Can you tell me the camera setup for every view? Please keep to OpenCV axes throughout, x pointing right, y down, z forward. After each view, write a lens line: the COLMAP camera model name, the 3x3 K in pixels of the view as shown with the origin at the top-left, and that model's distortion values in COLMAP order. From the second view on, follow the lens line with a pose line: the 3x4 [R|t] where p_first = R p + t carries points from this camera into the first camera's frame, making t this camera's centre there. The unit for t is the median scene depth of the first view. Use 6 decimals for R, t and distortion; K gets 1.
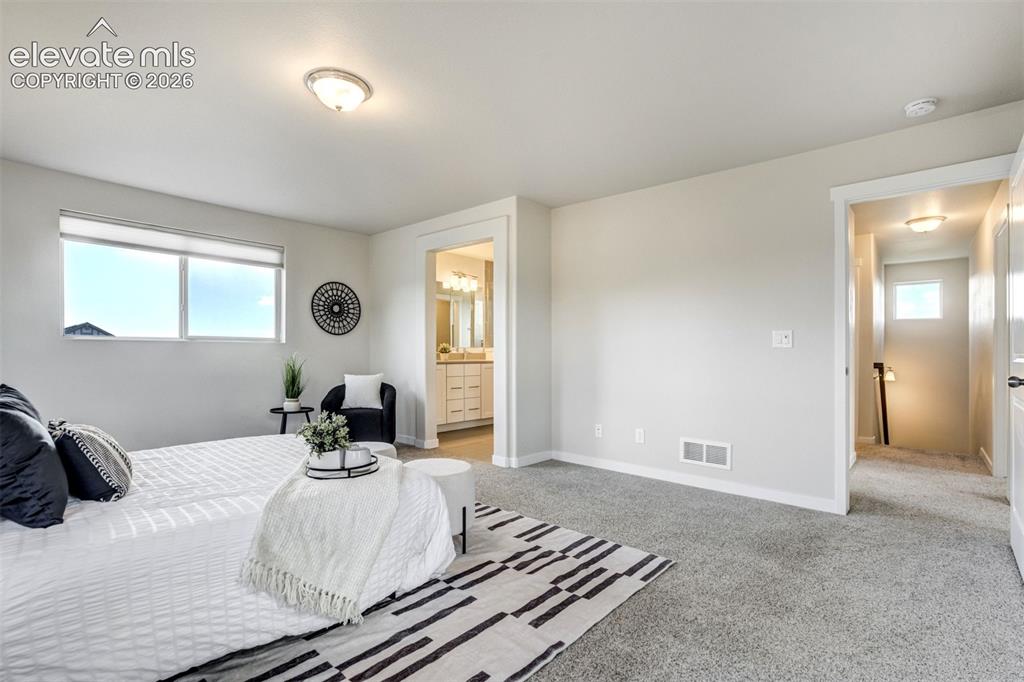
lens RADIAL K [[440.7, 0, 512.0], [0, 440.7, 341.0], [0, 0, 1]] dist [-0.022422, 0.000084]
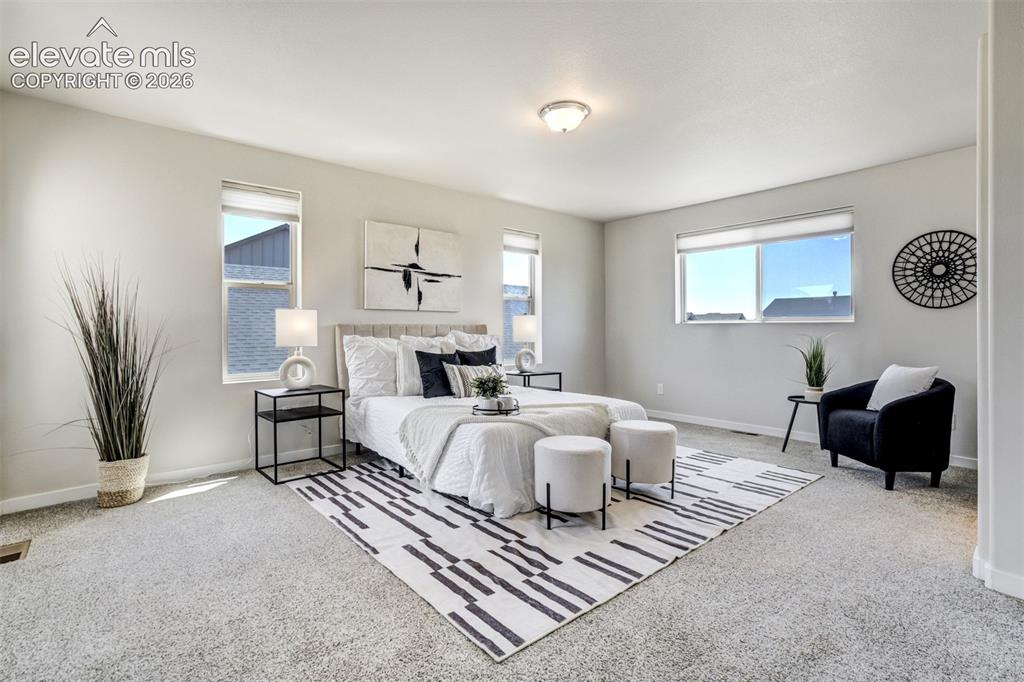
lens RADIAL K [[480.4, 0, 517.5], [0, 480.4, 339.2], [0, 0, 1]] dist [-0.026634, 0.000064]
pose [[-0.082500, 0.008086, -0.996558, 0.471784], [0.018513, 0.999807, 0.006580, 0.021307], [0.996419, -0.017906, -0.082634, 0.495897]]
